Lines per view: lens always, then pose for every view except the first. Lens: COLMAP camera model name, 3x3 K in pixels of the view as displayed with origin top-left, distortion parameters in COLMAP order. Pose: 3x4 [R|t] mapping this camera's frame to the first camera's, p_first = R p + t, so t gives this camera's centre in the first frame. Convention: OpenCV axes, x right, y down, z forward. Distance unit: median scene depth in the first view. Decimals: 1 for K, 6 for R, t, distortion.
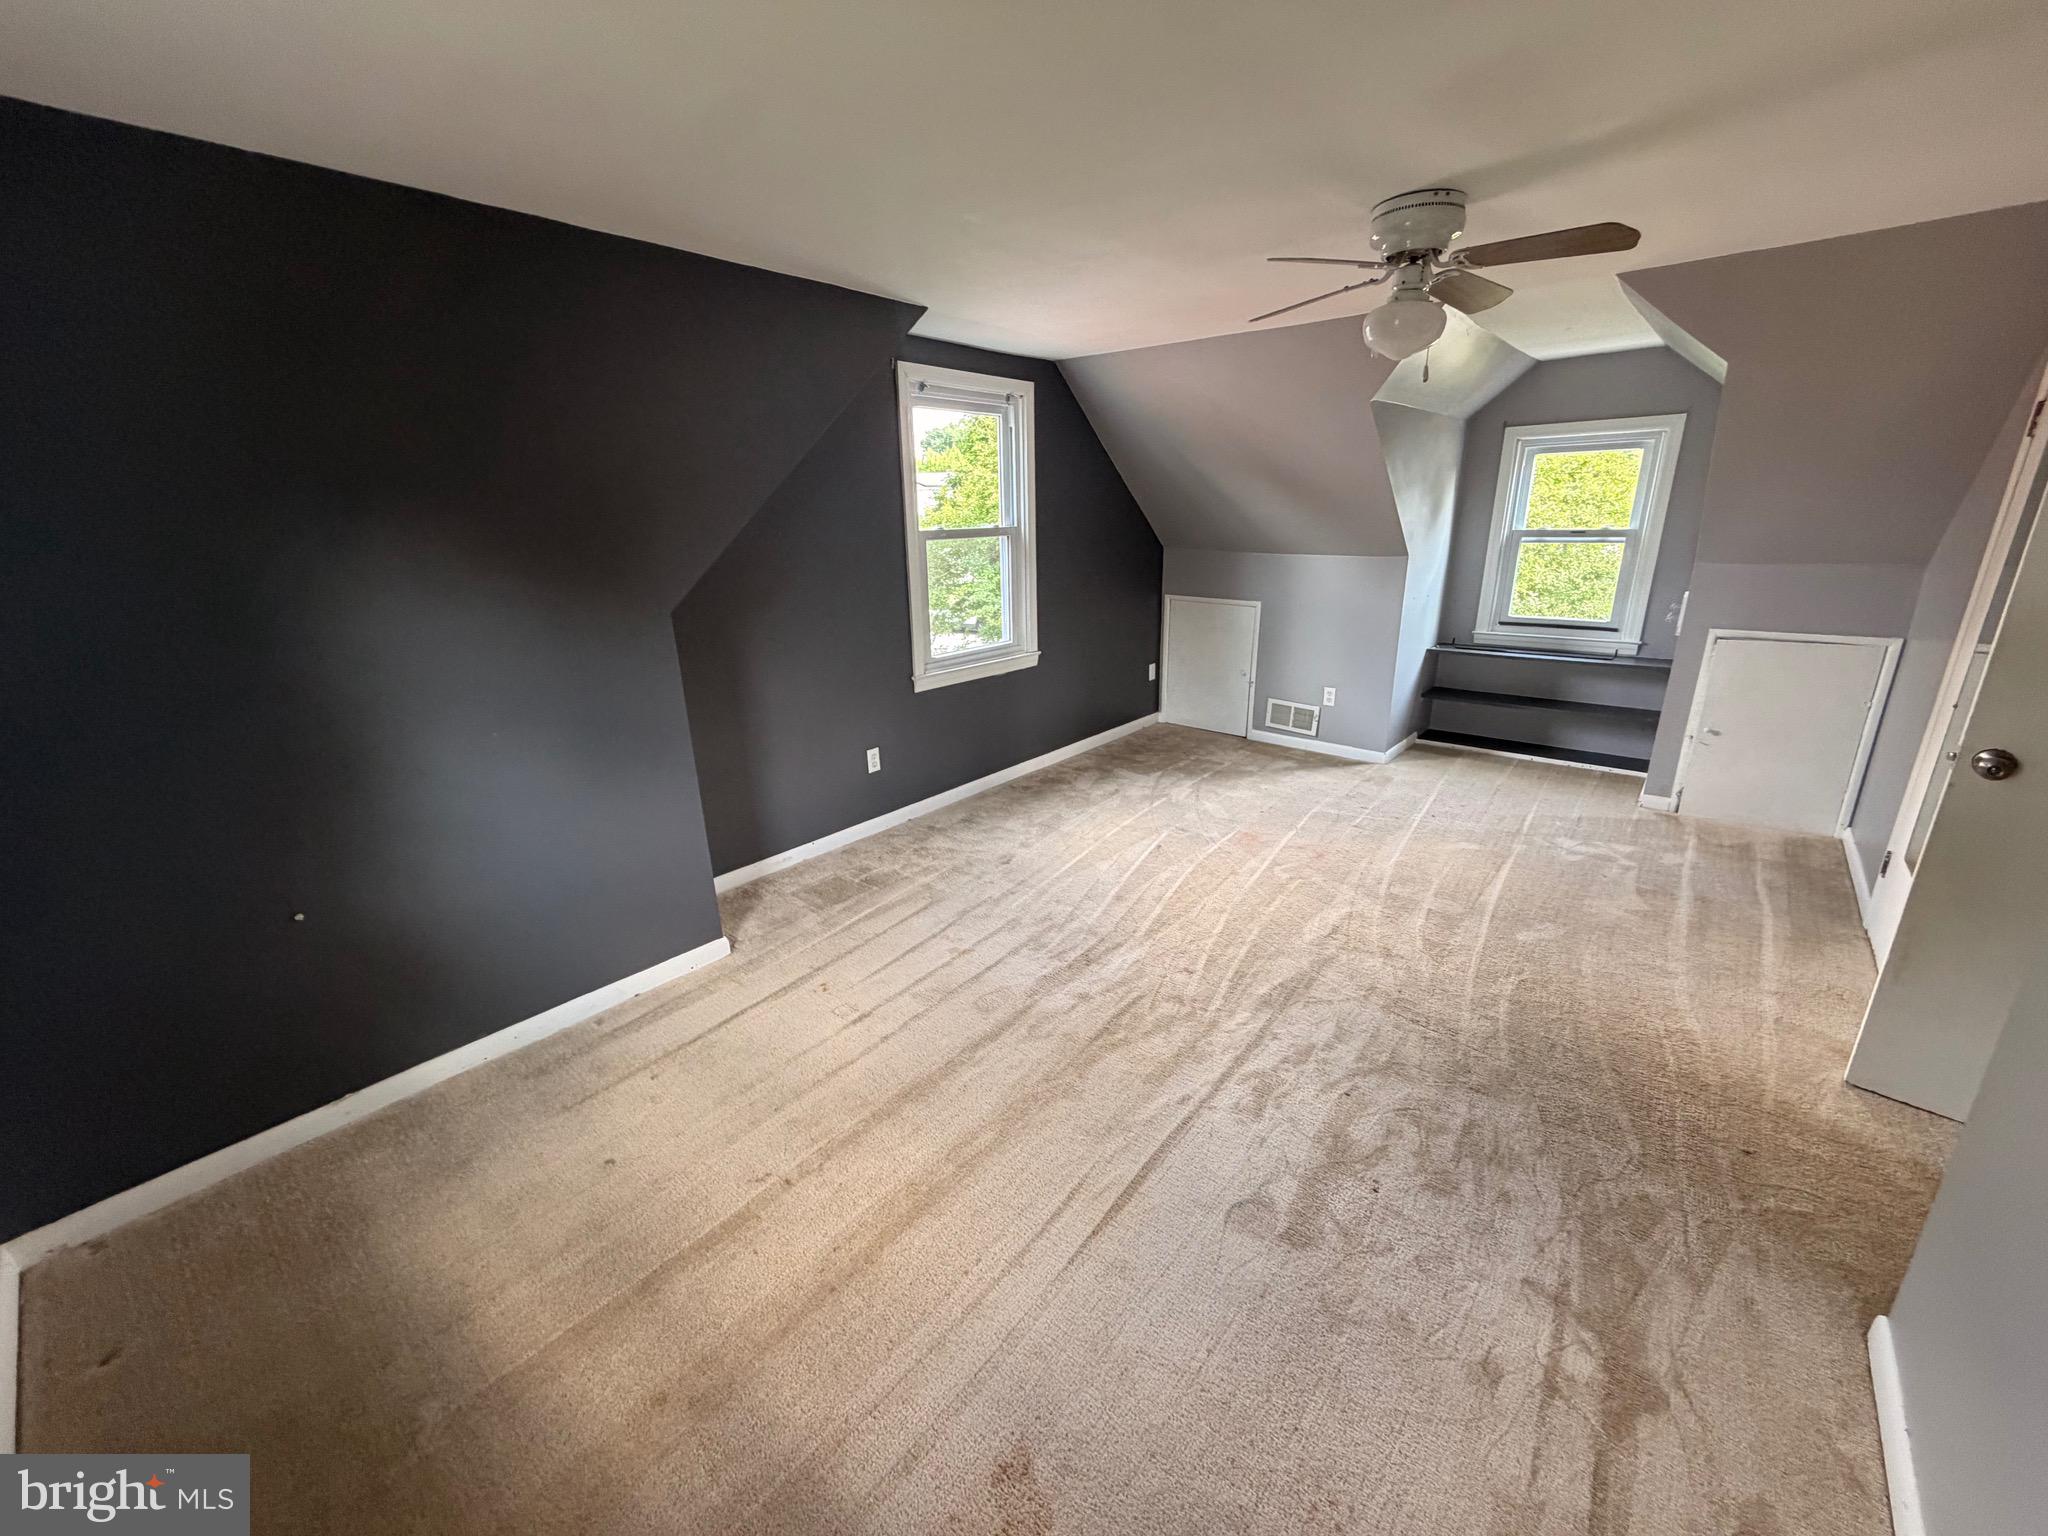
lens RADIAL K [[818.7, 0, 1017.9], [0, 818.7, 770.0], [0, 0, 1]] dist [0.000962, -0.000016]
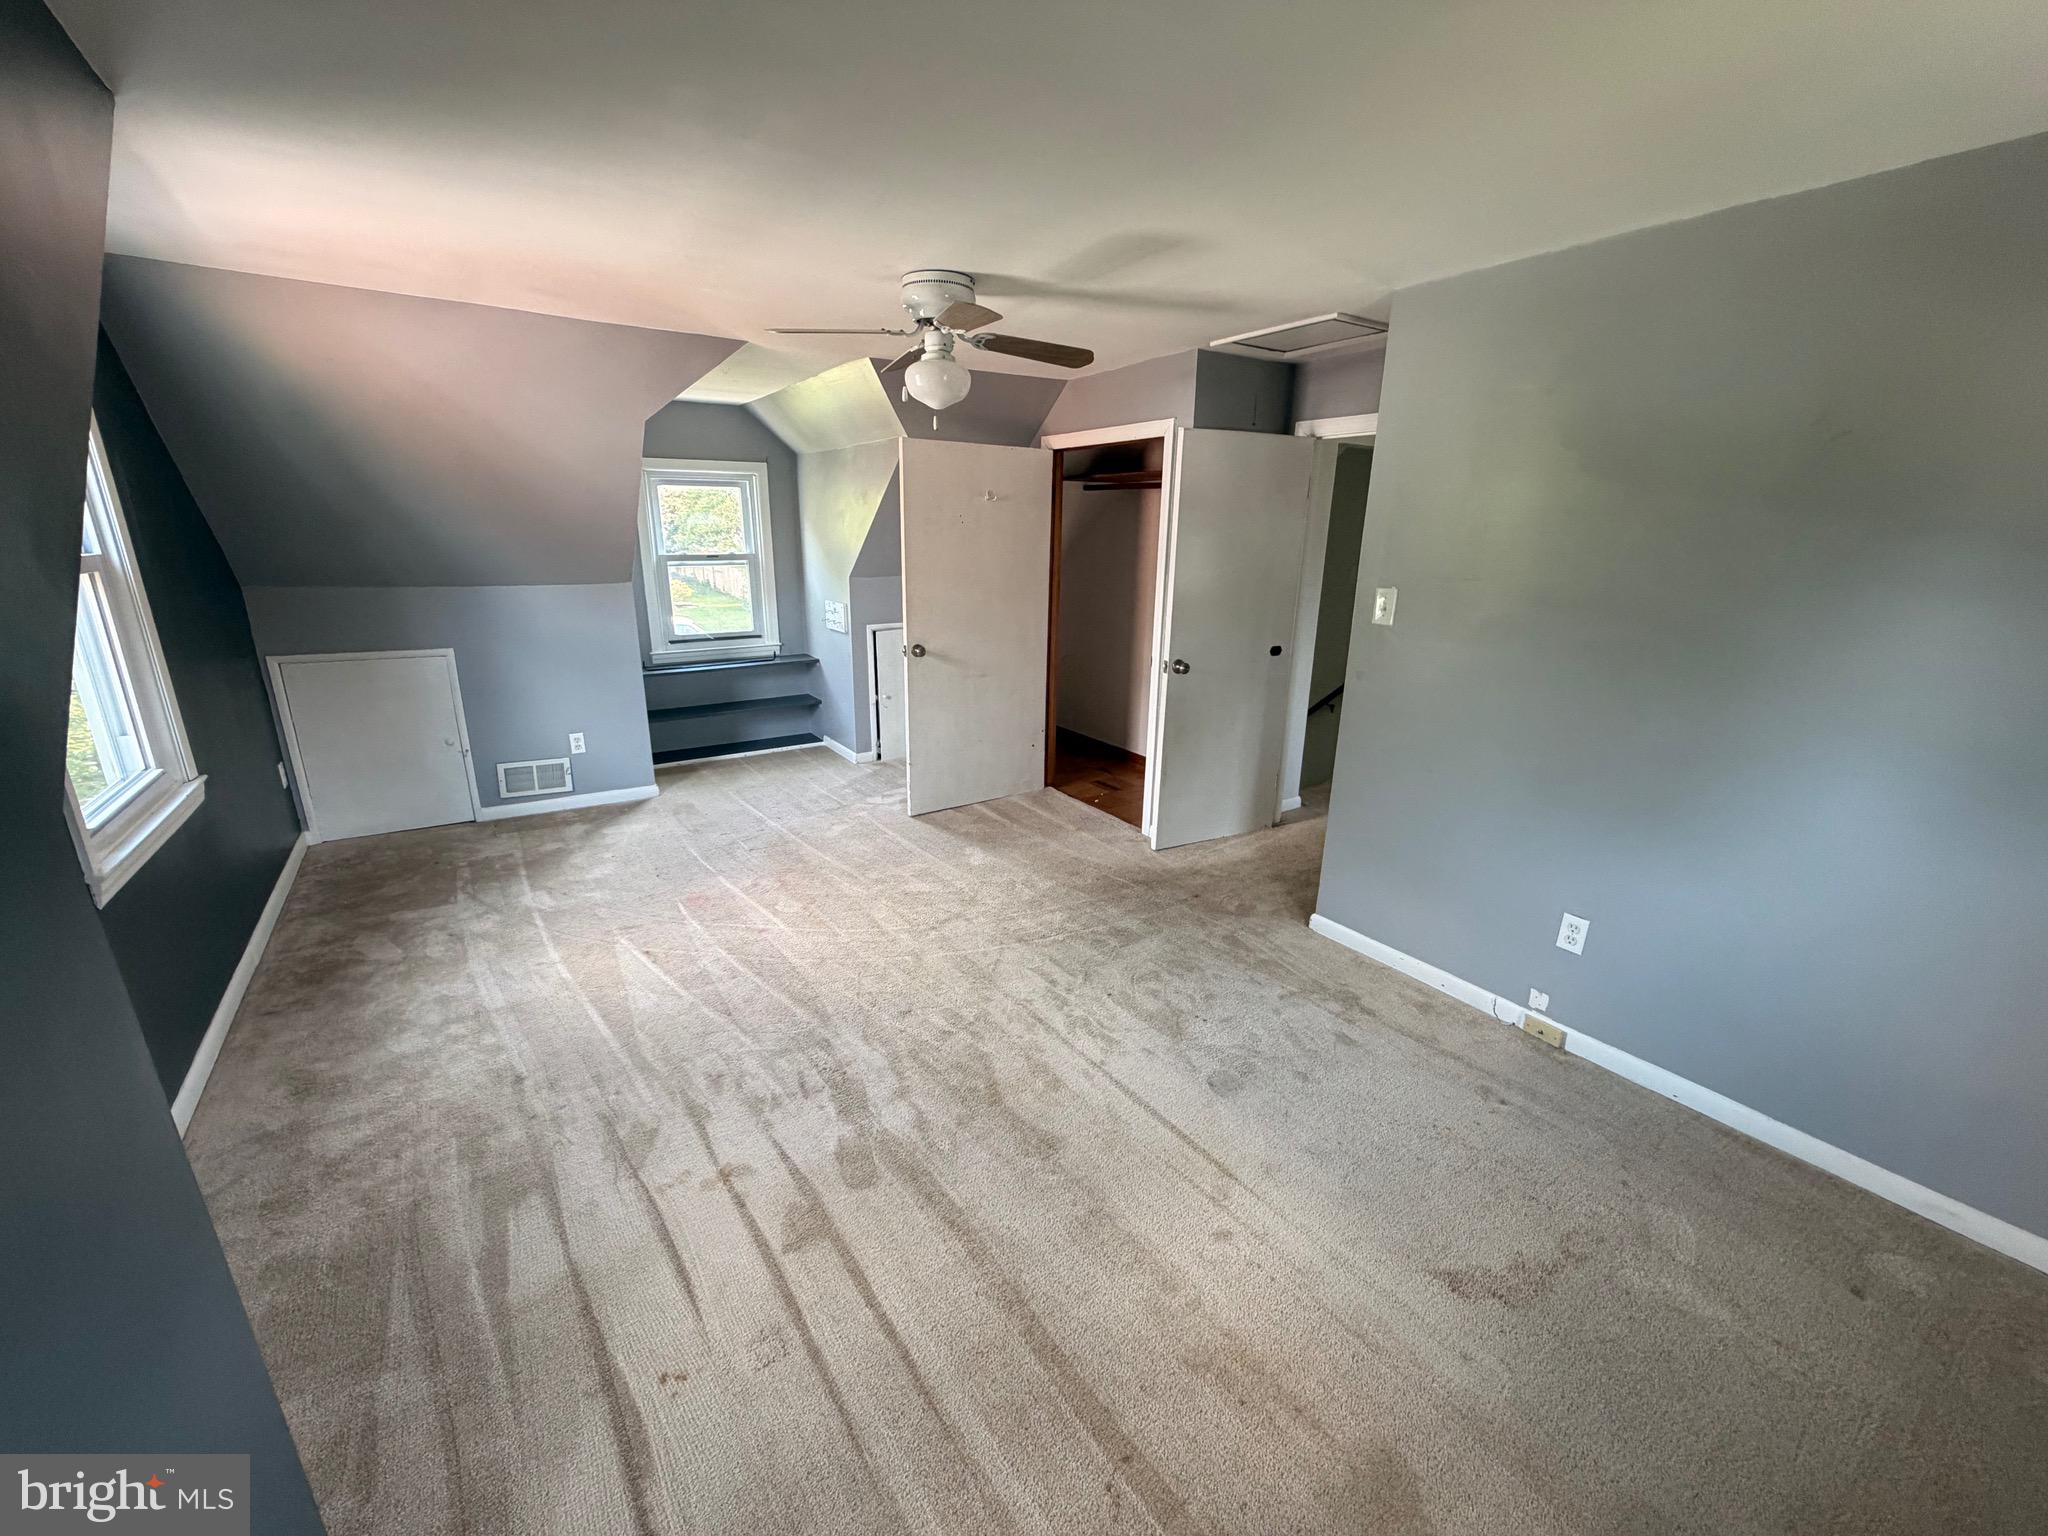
lens RADIAL K [[818.7, 0, 1017.9], [0, 818.7, 770.0], [0, 0, 1]] dist [0.000962, -0.000016]
pose [[0.273156, -0.252795, 0.928160, -0.334038], [0.278522, 0.944310, 0.175225, -0.089662], [-0.920767, 0.210650, 0.328353, 0.294559]]
